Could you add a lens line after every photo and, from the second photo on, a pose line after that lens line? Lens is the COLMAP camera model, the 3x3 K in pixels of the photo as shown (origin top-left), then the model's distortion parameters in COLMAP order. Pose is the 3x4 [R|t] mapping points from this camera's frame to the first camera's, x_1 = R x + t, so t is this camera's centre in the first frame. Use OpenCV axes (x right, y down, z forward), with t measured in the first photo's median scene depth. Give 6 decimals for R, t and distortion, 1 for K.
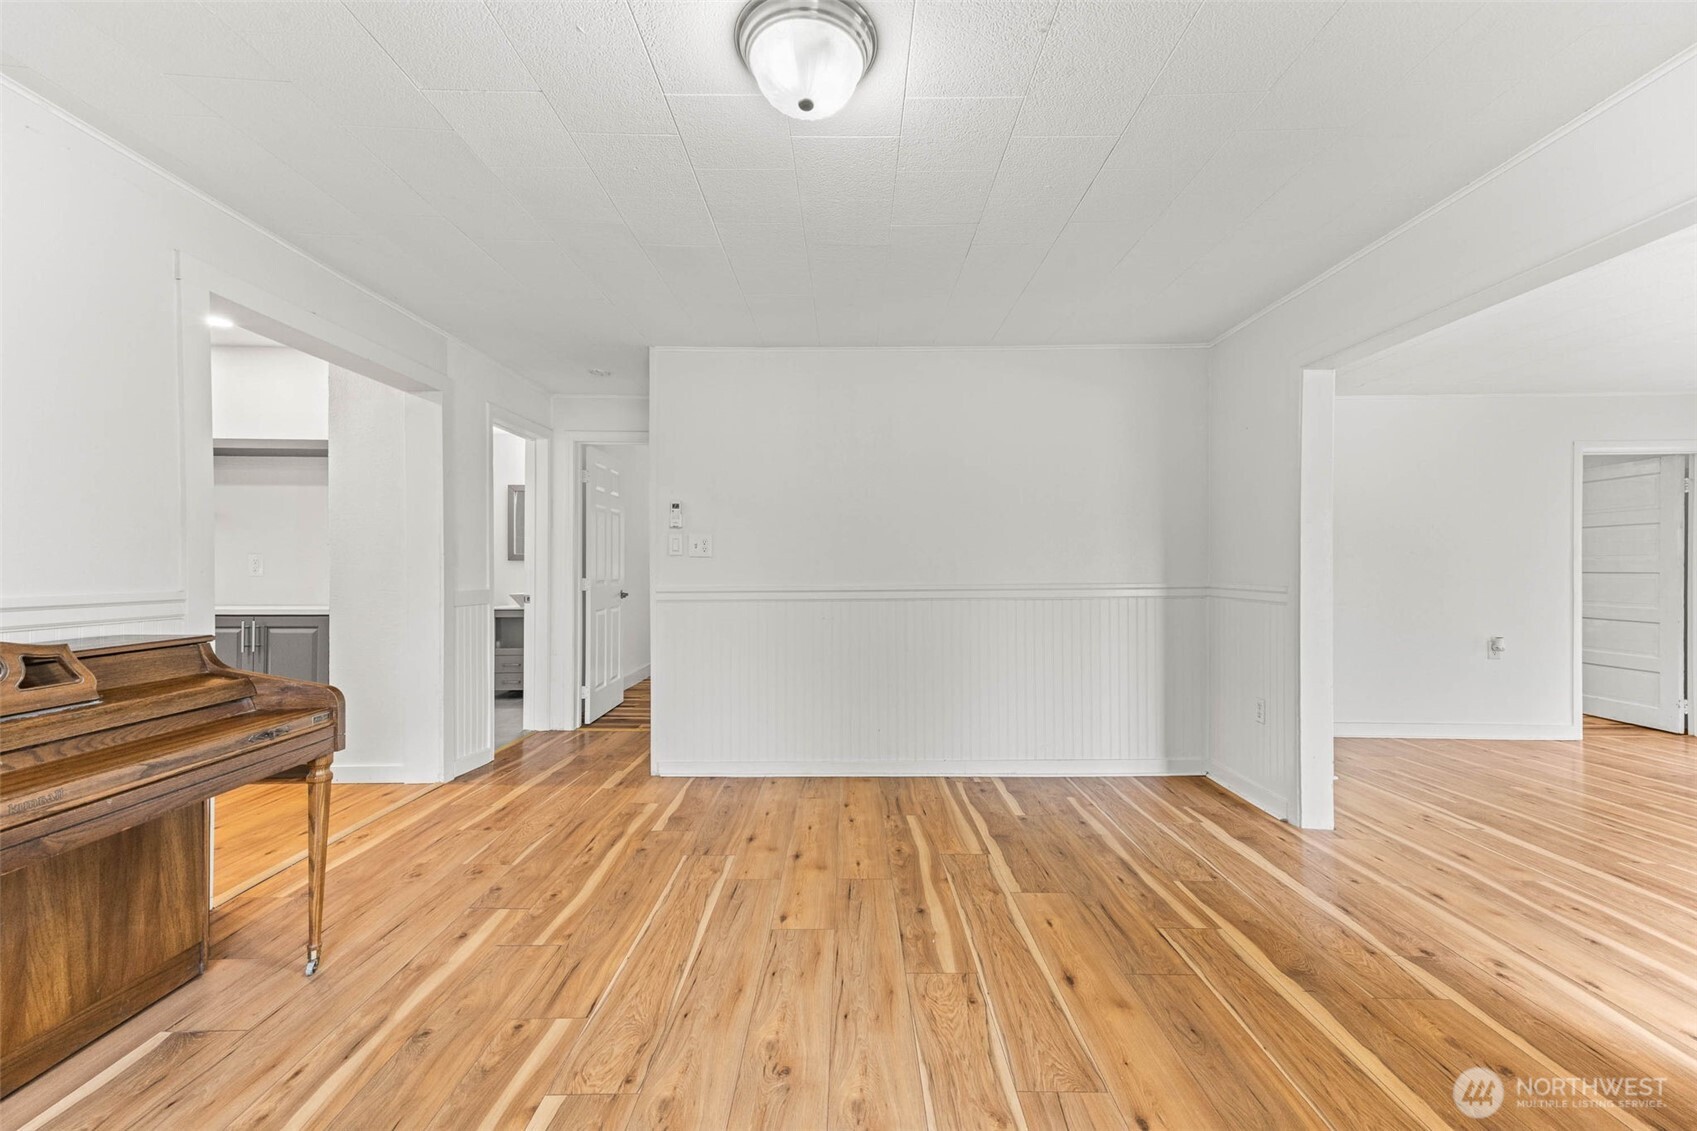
lens RADIAL K [[664.7, 0, 845.4], [0, 664.7, 570.4], [0, 0, 1]] dist [0.022010, 0.000440]
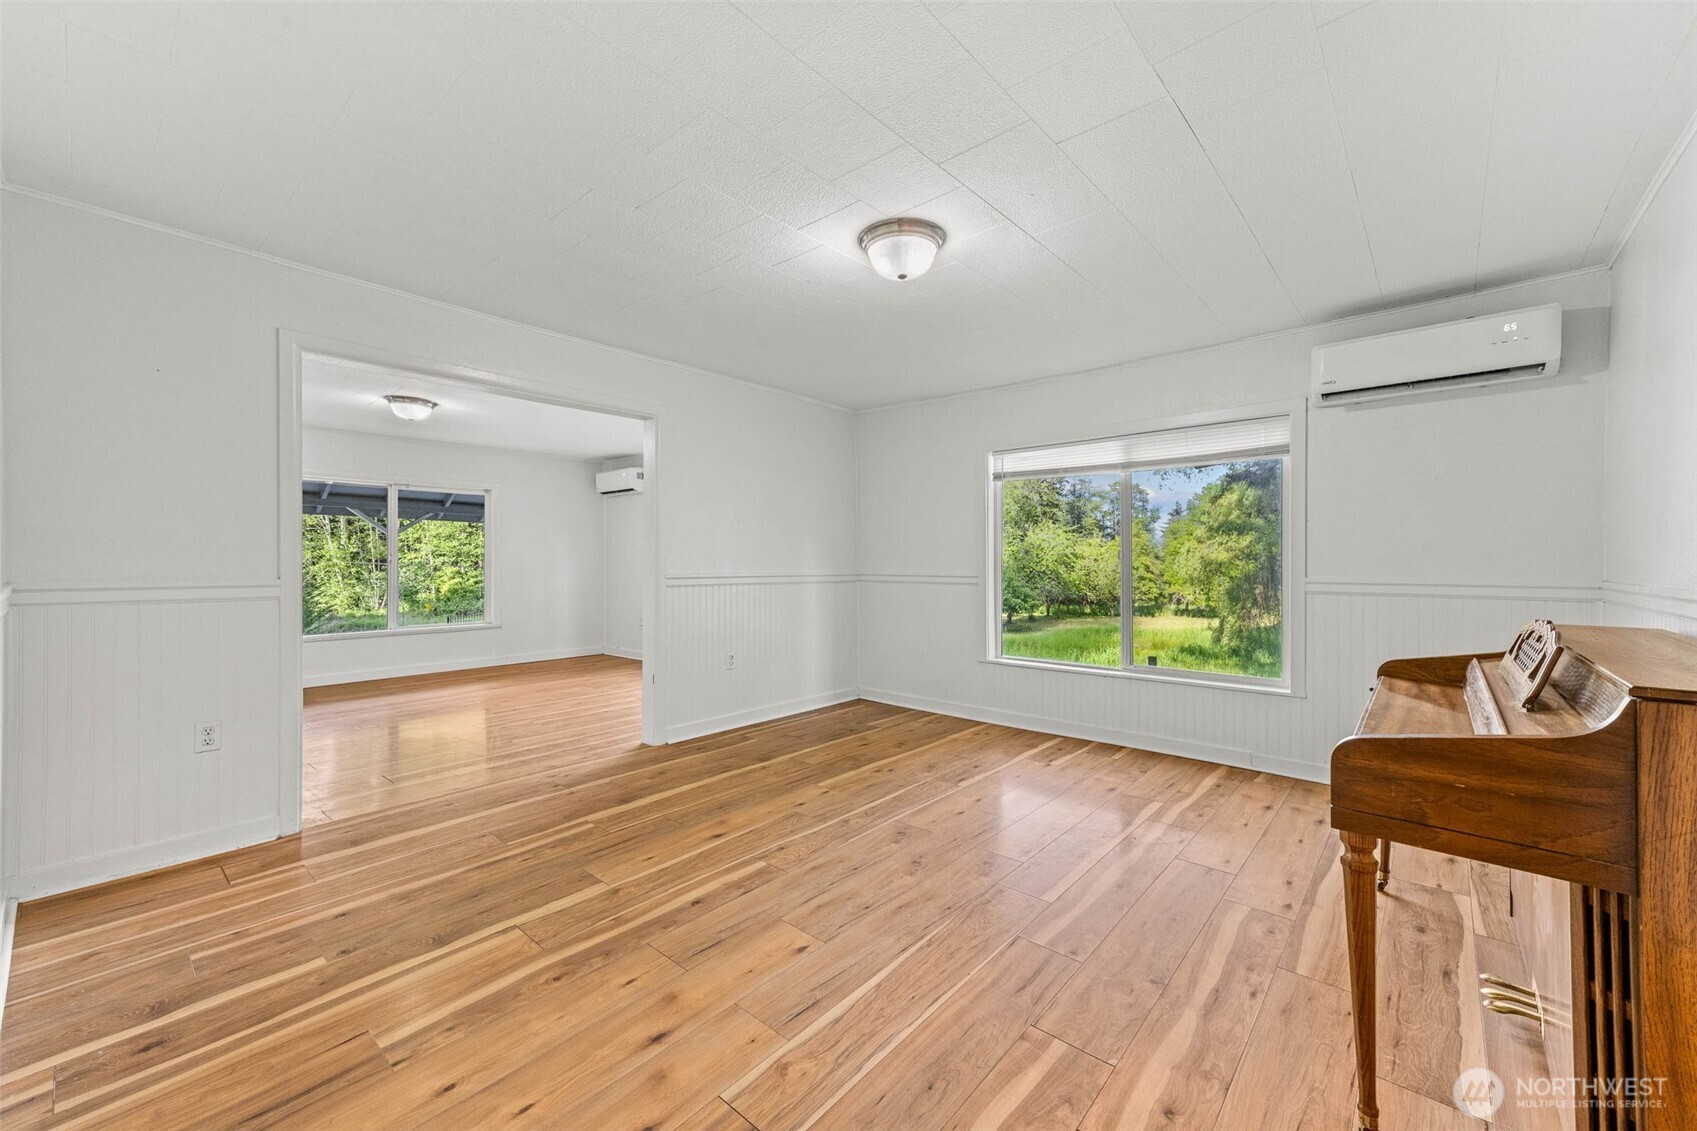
lens RADIAL K [[664.6, 0, 854.0], [0, 664.6, 556.6], [0, 0, 1]] dist [0.019281, 0.000138]
pose [[-0.754748, -0.000171, 0.656015, -0.713965], [0.001568, 0.999997, 0.002064, -0.010725], [-0.656013, 0.002586, -0.754745, 1.581005]]
